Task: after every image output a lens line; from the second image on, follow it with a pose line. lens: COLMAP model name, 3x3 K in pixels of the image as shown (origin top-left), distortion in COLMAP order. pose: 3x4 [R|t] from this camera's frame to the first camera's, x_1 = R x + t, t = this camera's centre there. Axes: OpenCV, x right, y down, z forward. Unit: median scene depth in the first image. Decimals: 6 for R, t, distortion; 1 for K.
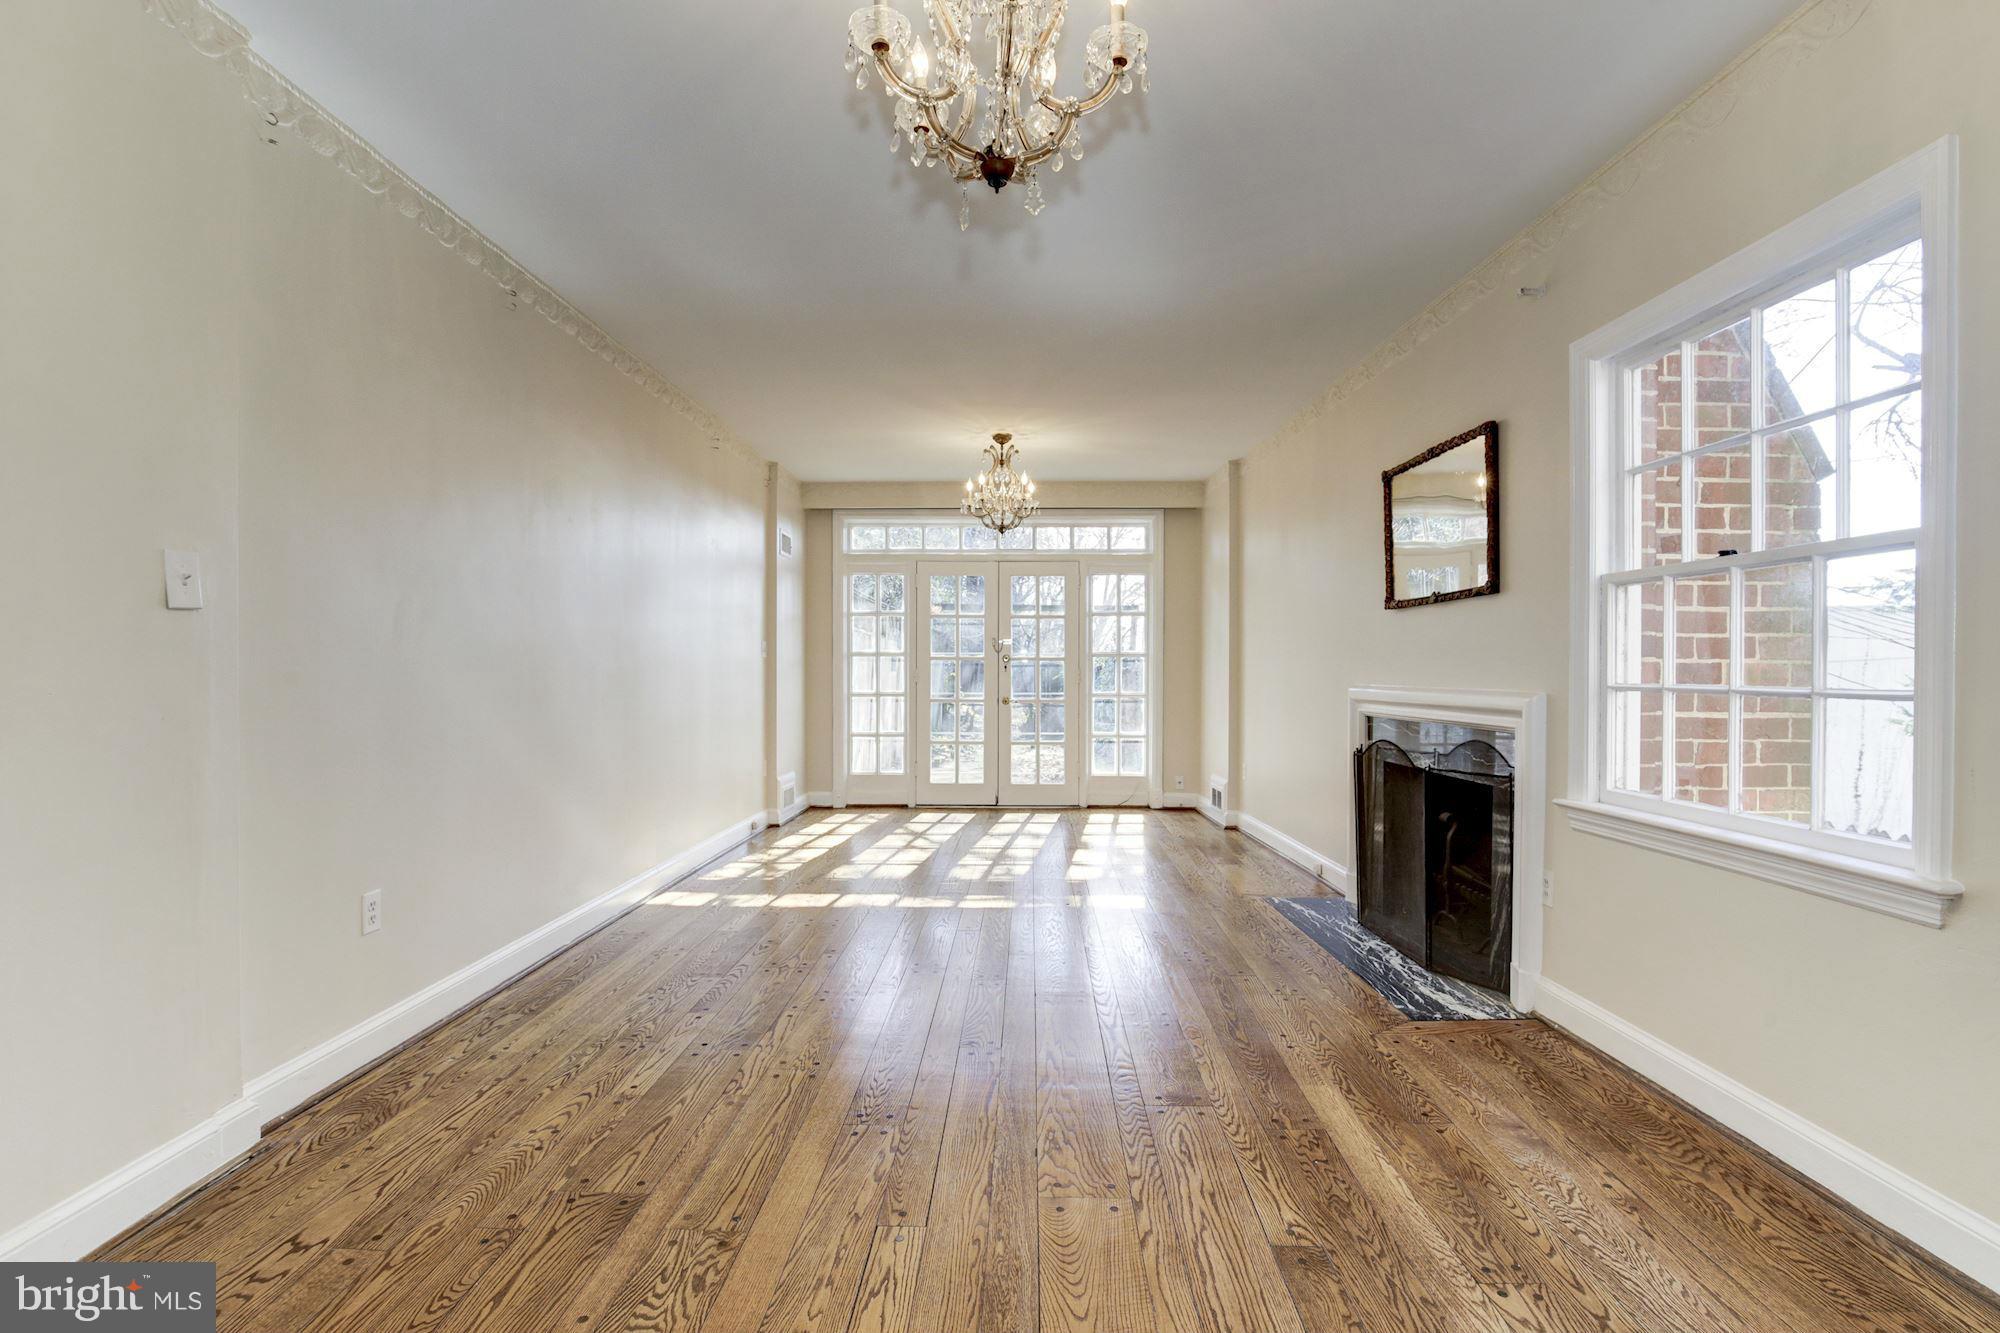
lens RADIAL K [[955.0, 0, 996.9], [0, 955.0, 672.1], [0, 0, 1]] dist [-0.010283, -0.001158]
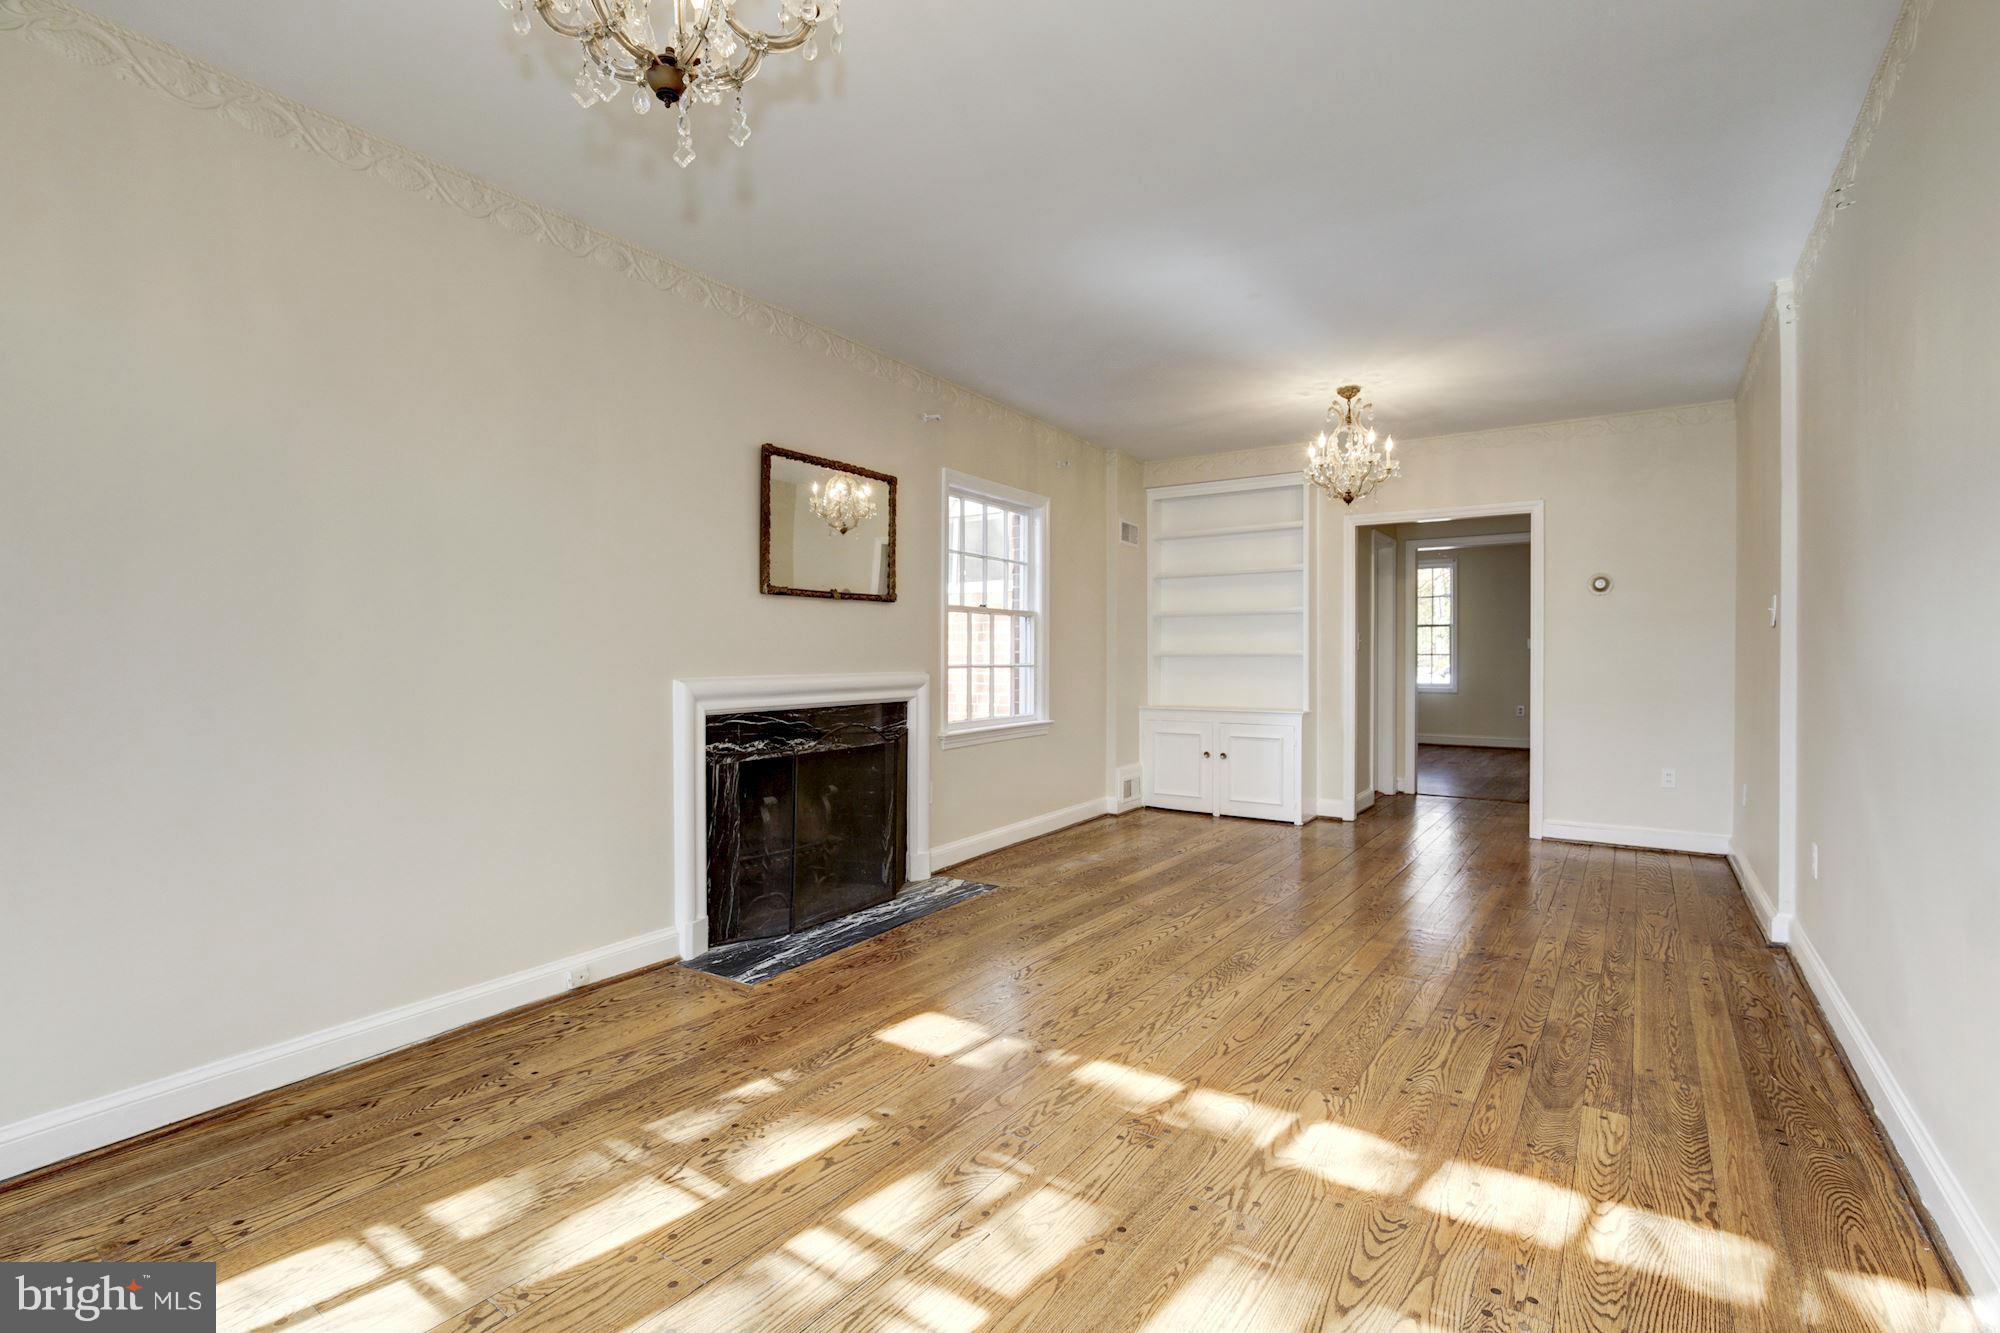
lens RADIAL K [[955.0, 0, 991.3], [0, 955.0, 658.8], [0, 0, 1]] dist [-0.010283, -0.001158]
pose [[-0.841760, -0.002345, 0.539847, -0.291113], [-0.000034, 0.999991, 0.004291, -0.006610], [-0.539852, 0.003594, -0.841752, 1.759273]]
